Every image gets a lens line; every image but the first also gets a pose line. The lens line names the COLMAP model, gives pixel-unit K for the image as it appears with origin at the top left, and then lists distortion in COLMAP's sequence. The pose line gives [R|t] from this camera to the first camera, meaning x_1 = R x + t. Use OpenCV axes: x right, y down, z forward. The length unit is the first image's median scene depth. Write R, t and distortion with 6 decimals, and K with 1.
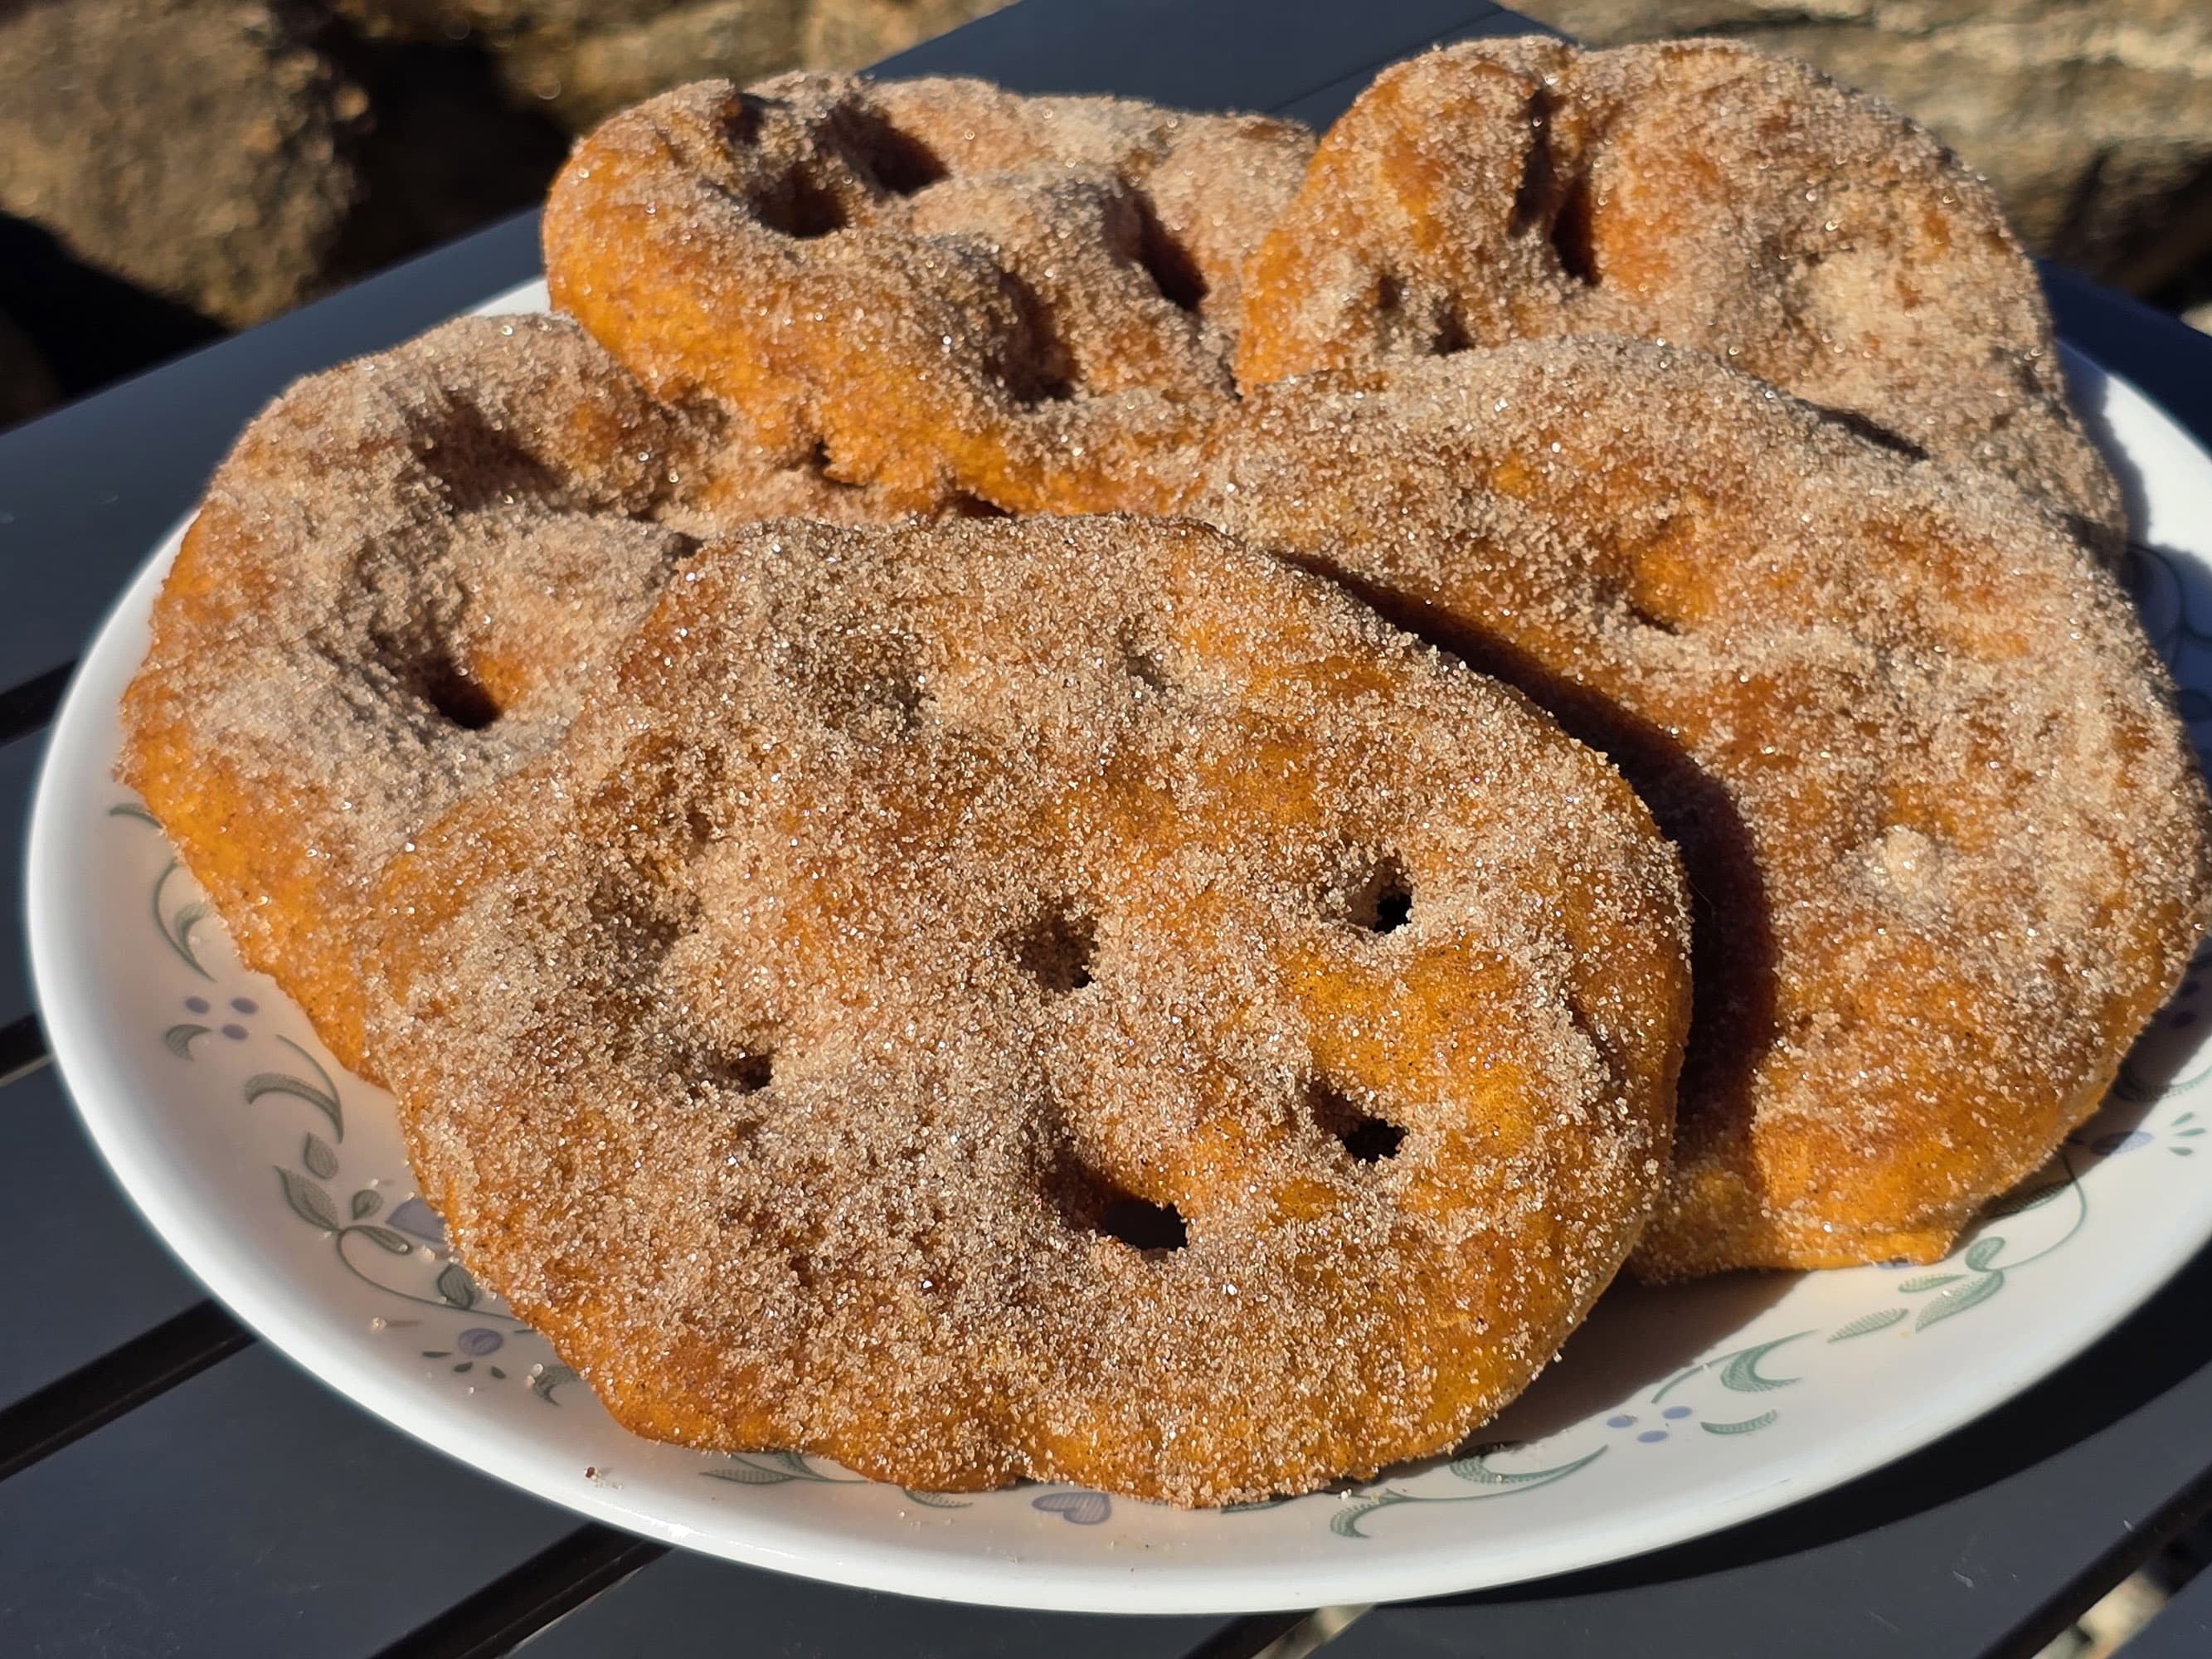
lens RADIAL K [[4286.9, 0, 1132.2], [0, 4286.9, 652.9], [0, 0, 1]] dist [0.139777, 0.000000]
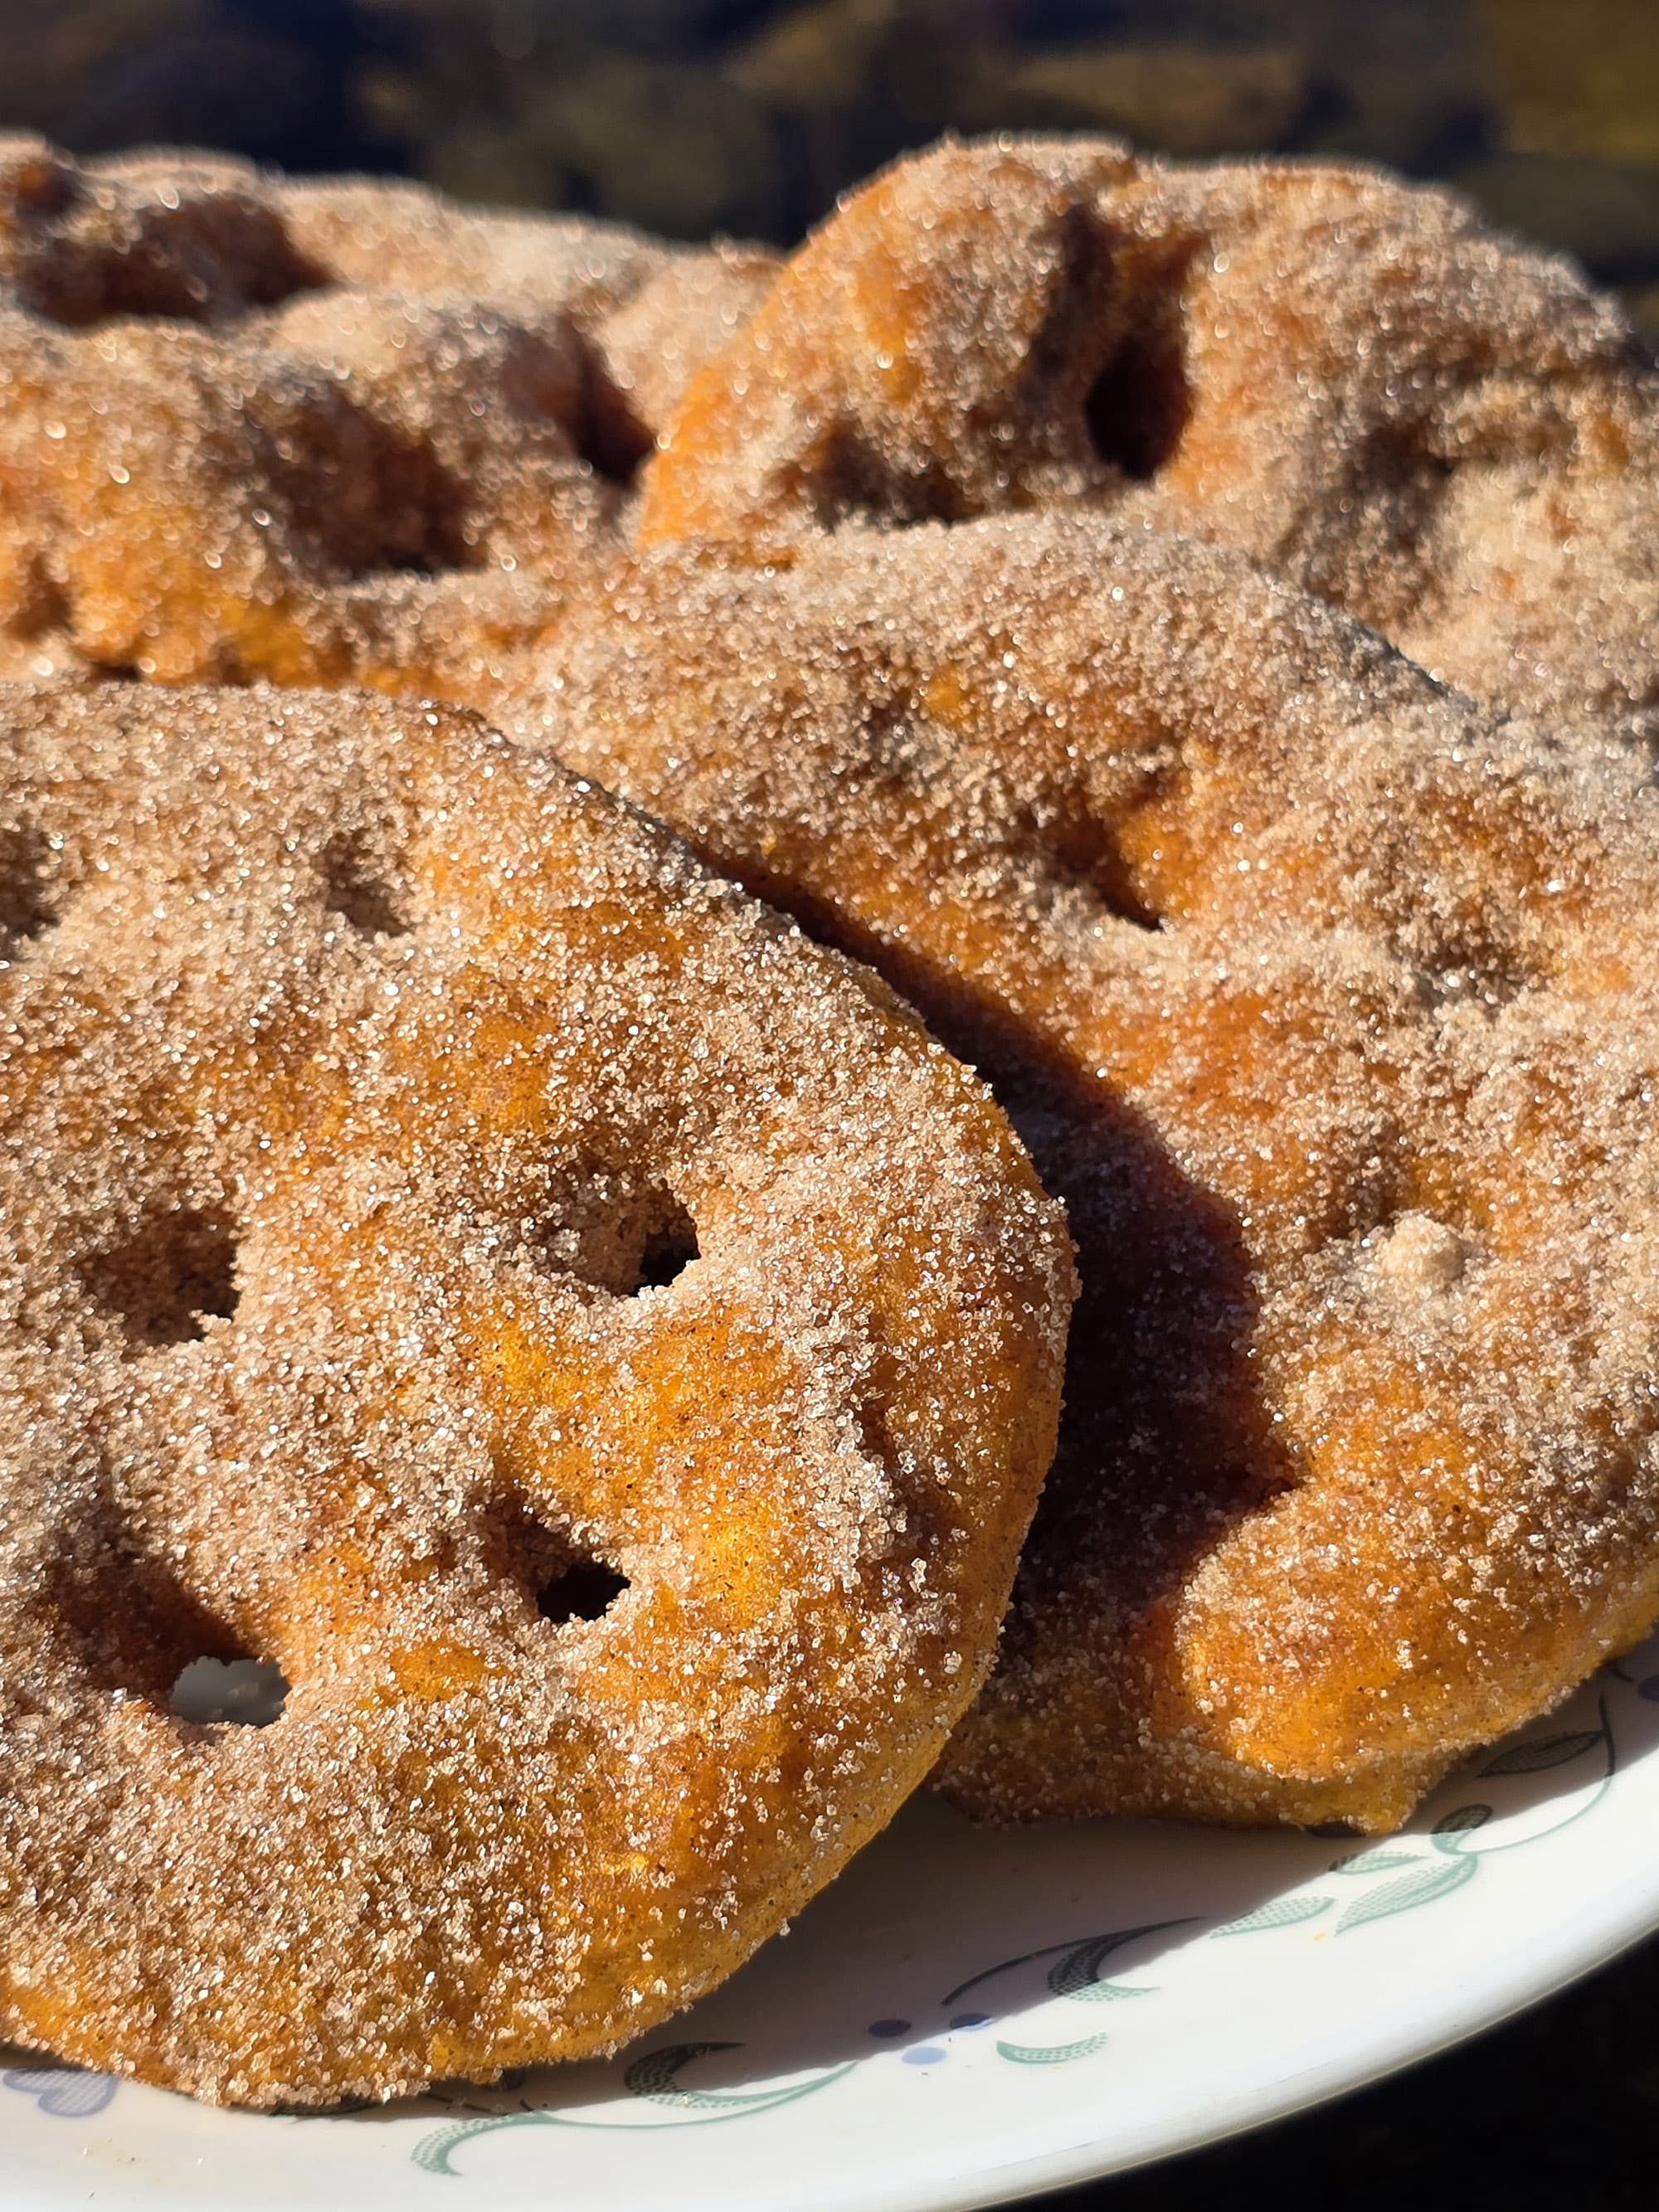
lens RADIAL K [[4343.2, 0, 850.4], [0, 4343.2, 1159.0], [0, 0, 1]] dist [0.114103, 0.000000]
pose [[0.995840, 0.077219, -0.048377, 0.123879], [-0.076604, 0.996957, 0.014431, 0.029264], [0.049344, -0.010665, 0.998725, 0.293209]]
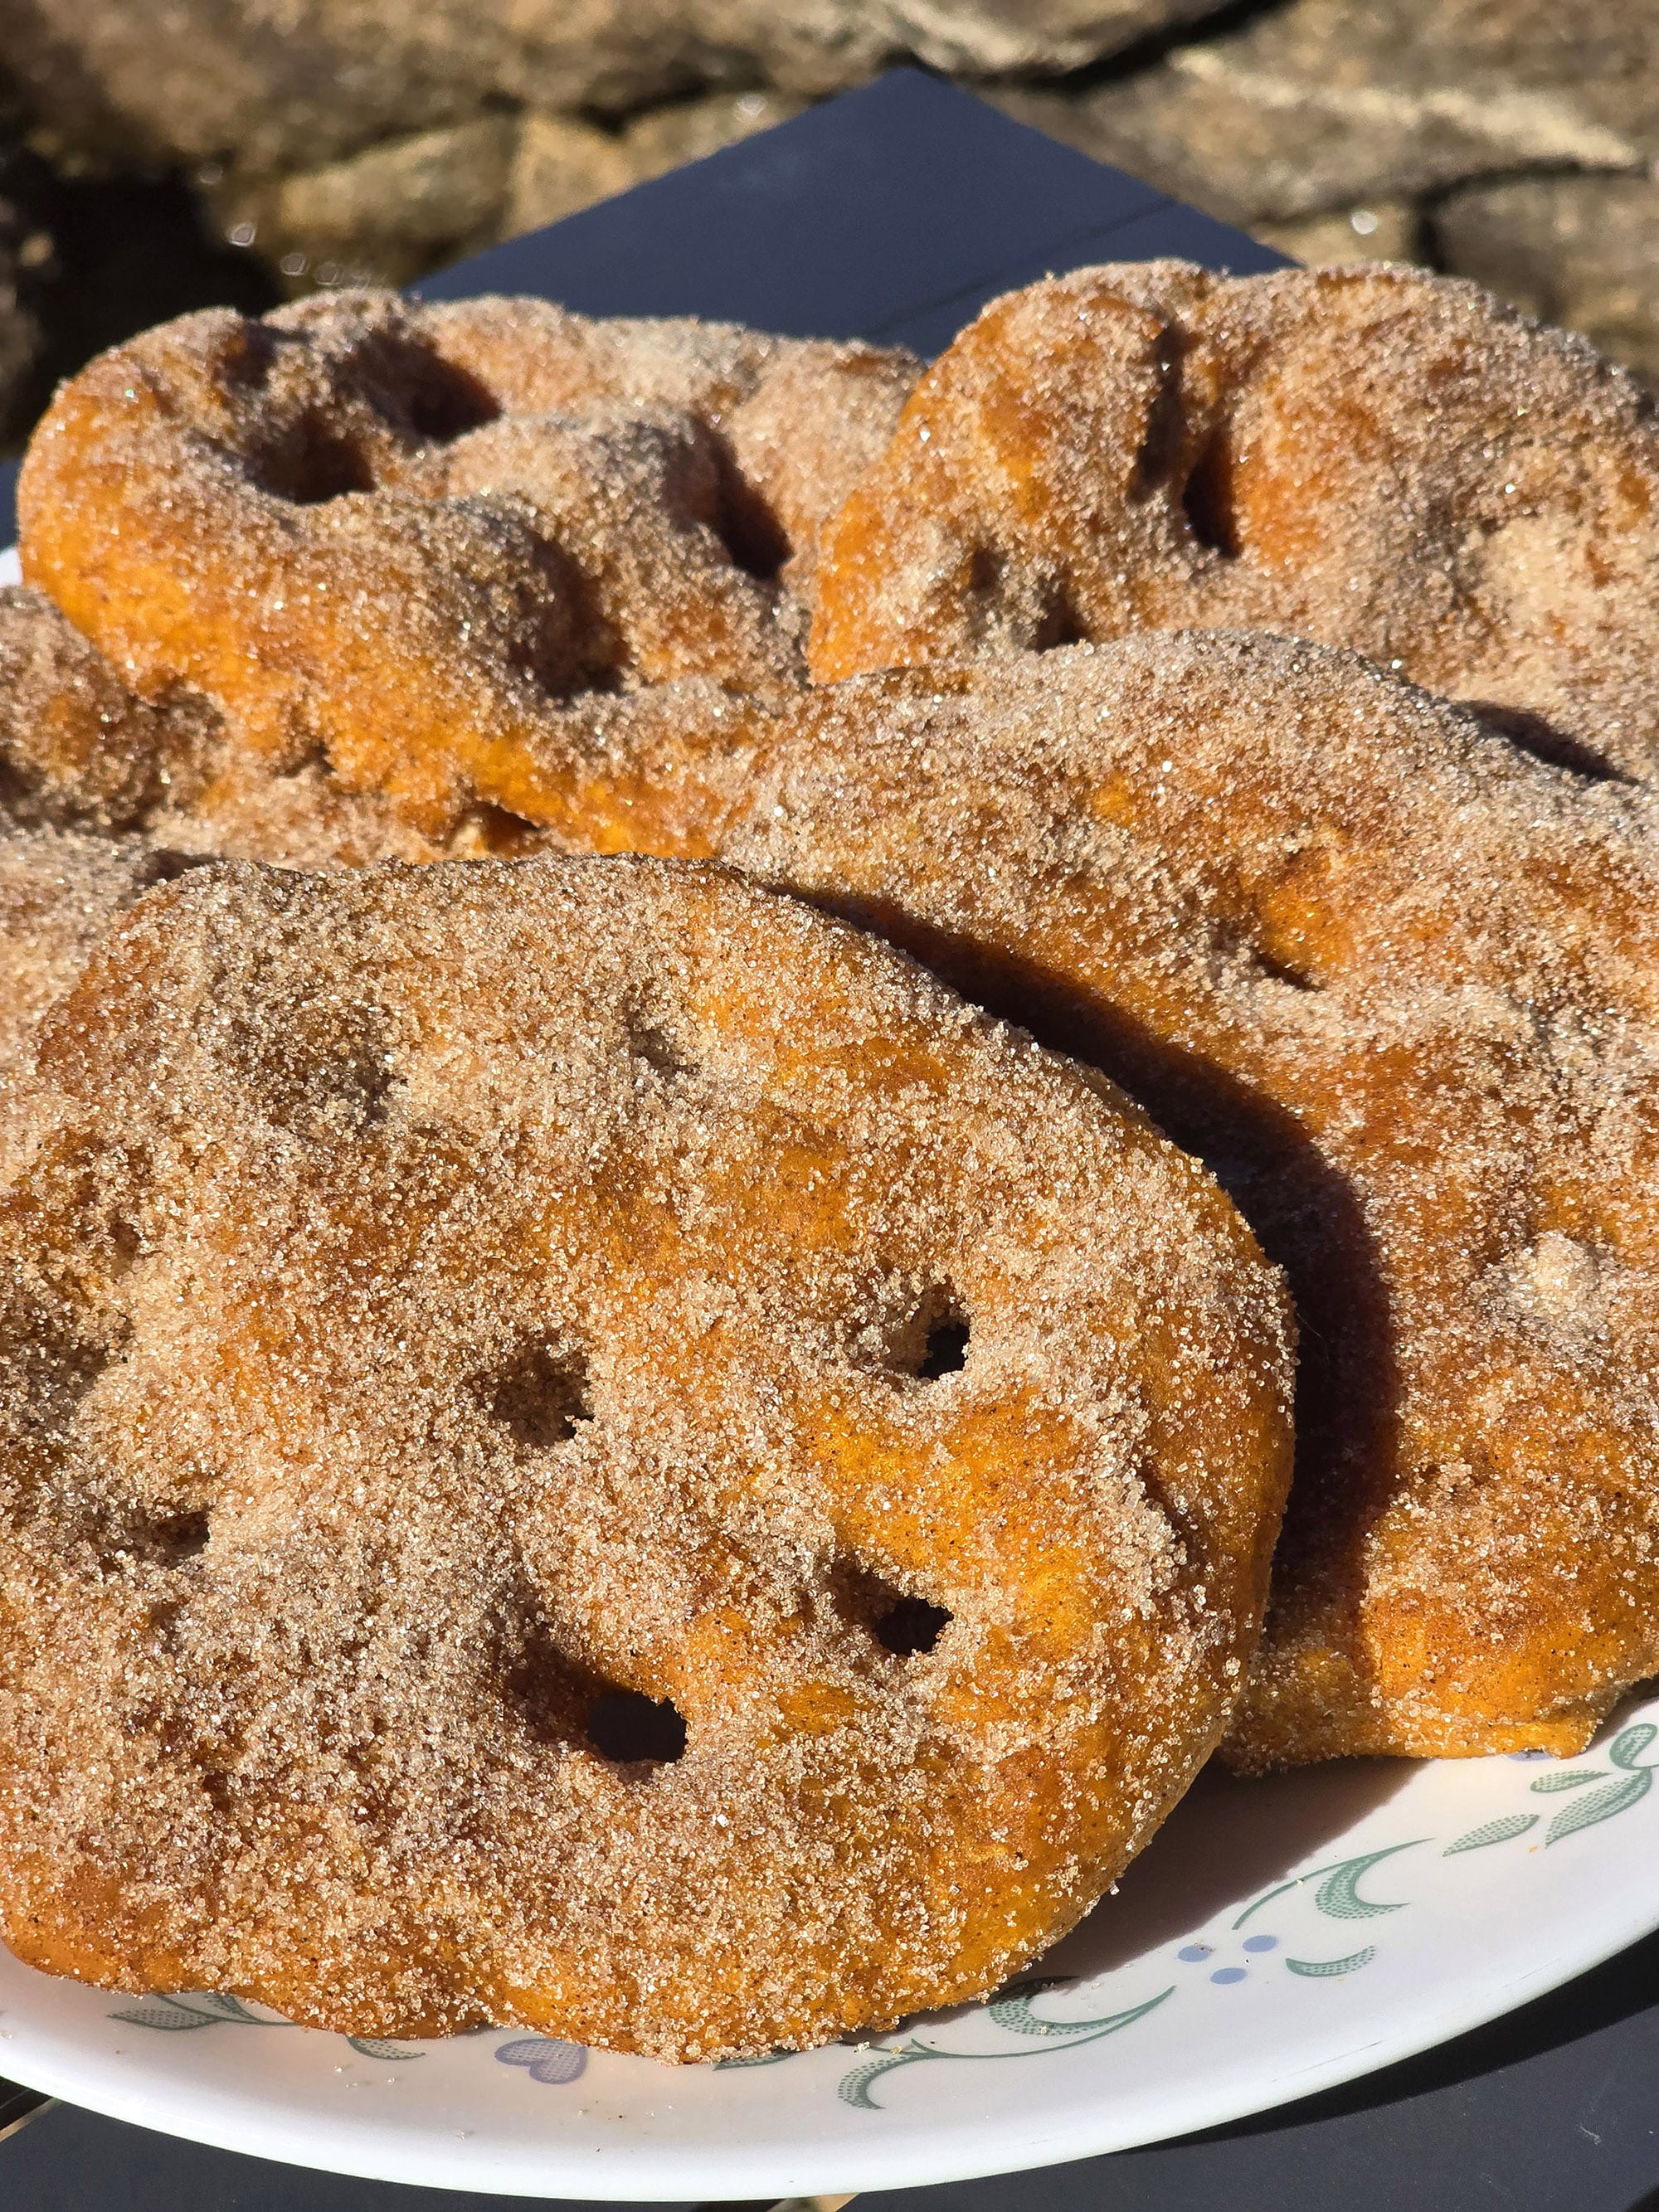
lens RADIAL K [[4447.5, 0, 846.3], [0, 4447.5, 1122.8], [0, 0, 1]] dist [-0.202617, 0.000000]
pose [[0.999739, 0.002281, -0.022753, 0.060918], [-0.000458, 0.996811, 0.079794, -0.051894], [0.022862, -0.079763, 0.996552, 0.137875]]
